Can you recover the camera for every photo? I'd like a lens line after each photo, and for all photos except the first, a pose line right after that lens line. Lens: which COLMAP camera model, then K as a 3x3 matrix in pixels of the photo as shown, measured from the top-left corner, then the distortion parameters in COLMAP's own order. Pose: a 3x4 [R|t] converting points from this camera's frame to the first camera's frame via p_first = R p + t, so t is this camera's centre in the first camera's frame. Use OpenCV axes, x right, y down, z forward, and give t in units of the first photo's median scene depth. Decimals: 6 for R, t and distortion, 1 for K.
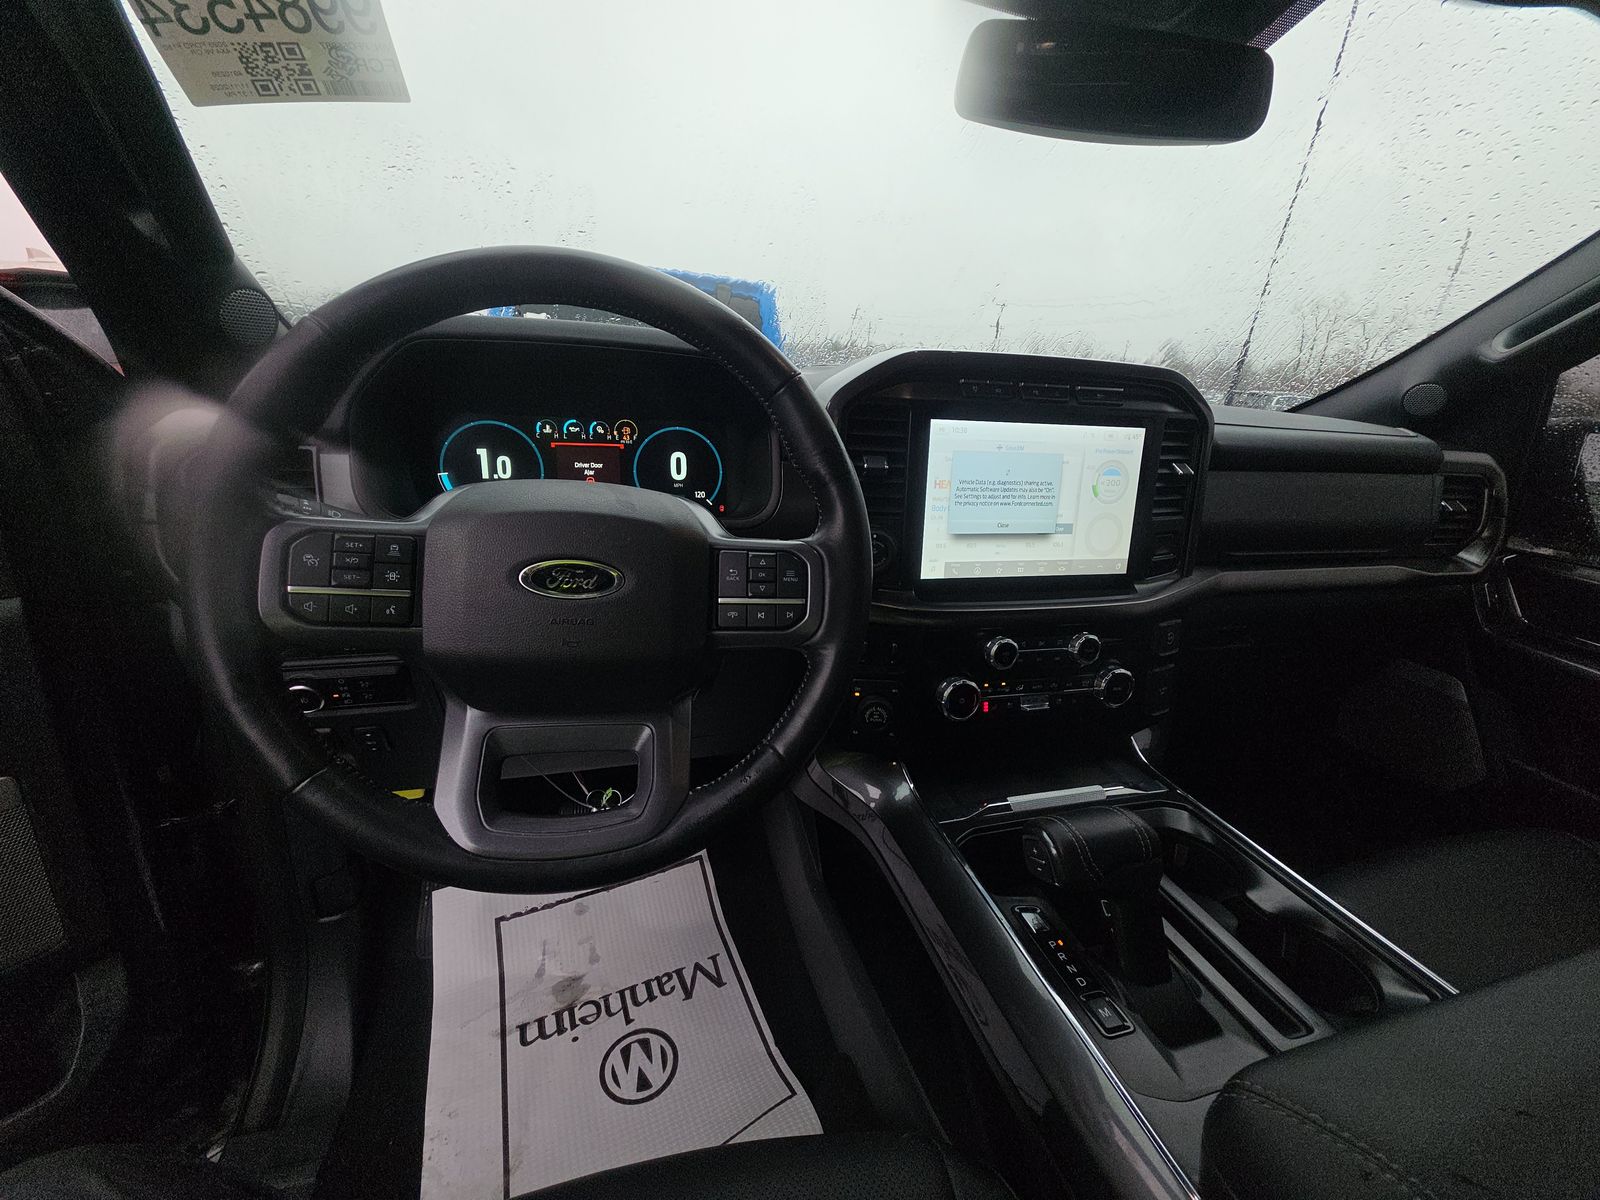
lens RADIAL K [[643.3, 0, 800.0], [0, 643.3, 600.0], [0, 0, 1]] dist [0.012410, -0.000473]
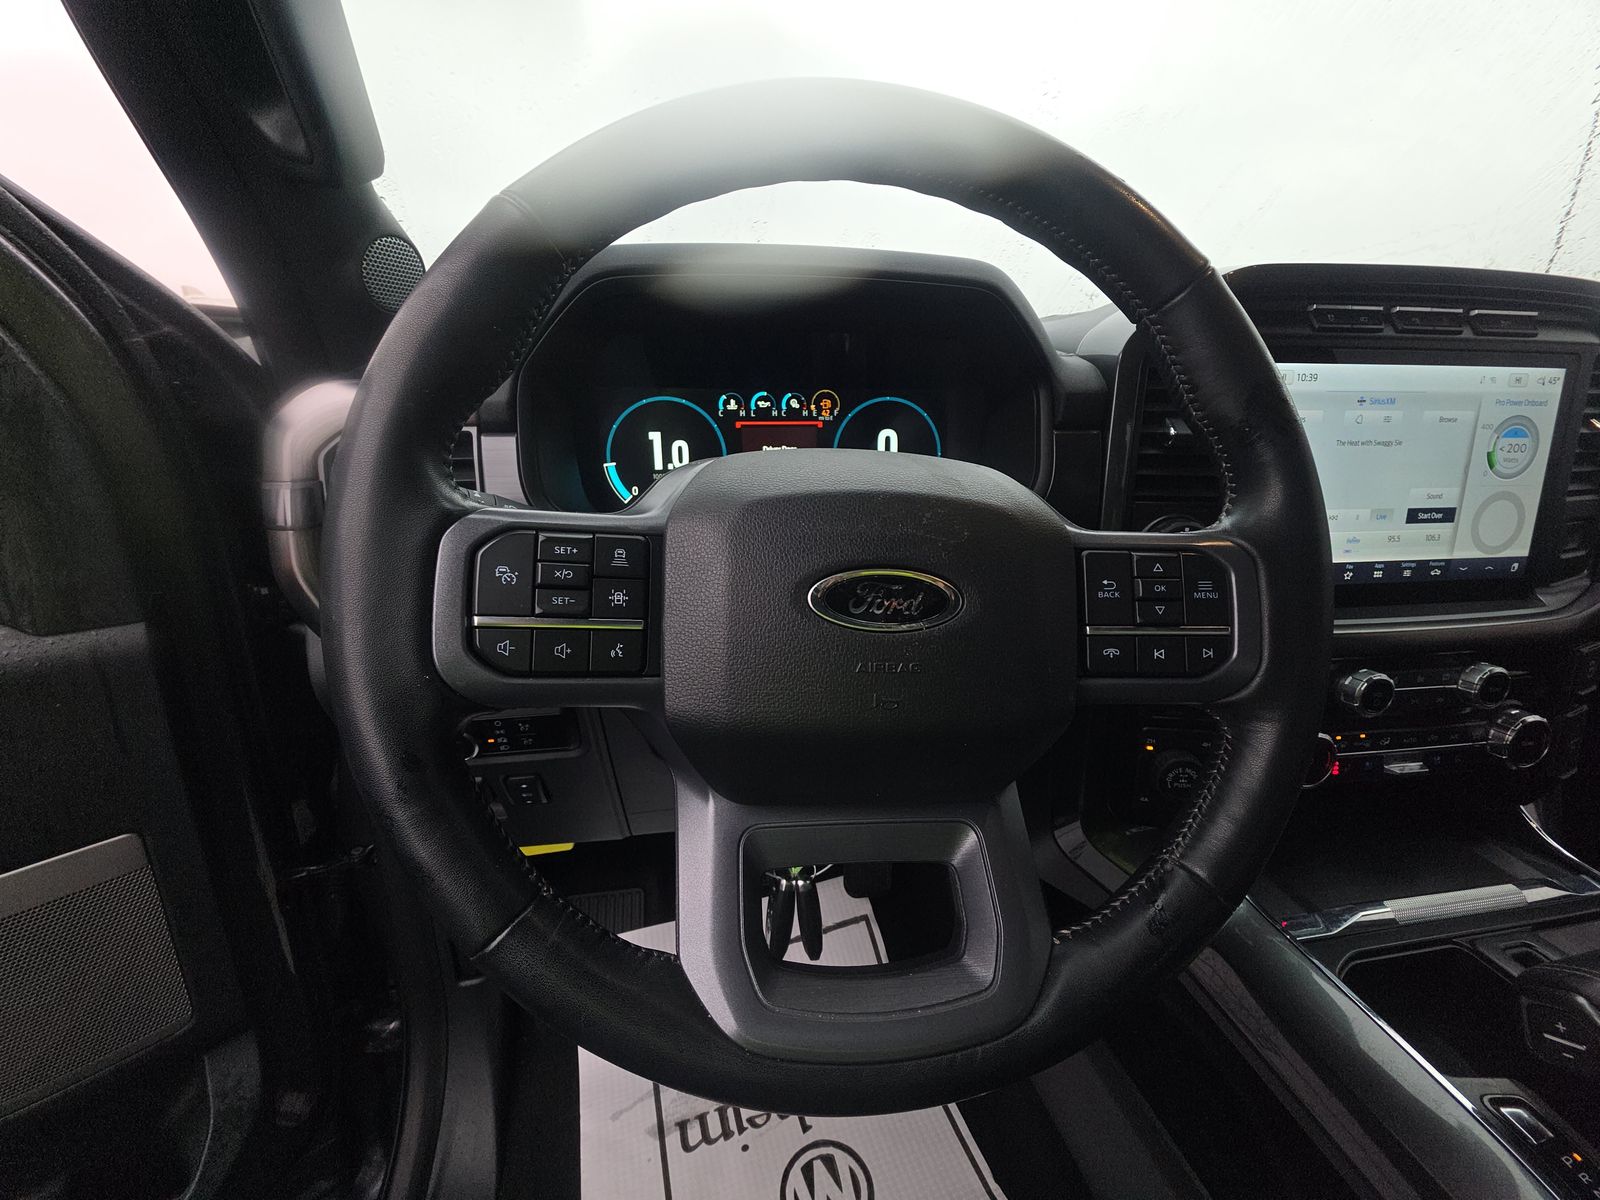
lens RADIAL K [[643.3, 0, 800.0], [0, 643.3, 600.0], [0, 0, 1]] dist [0.012410, -0.000473]
pose [[0.992856, -0.007319, -0.119092, -0.214024], [0.006167, 0.999931, -0.010041, -0.015606], [0.119157, 0.009235, 0.992832, 0.221021]]
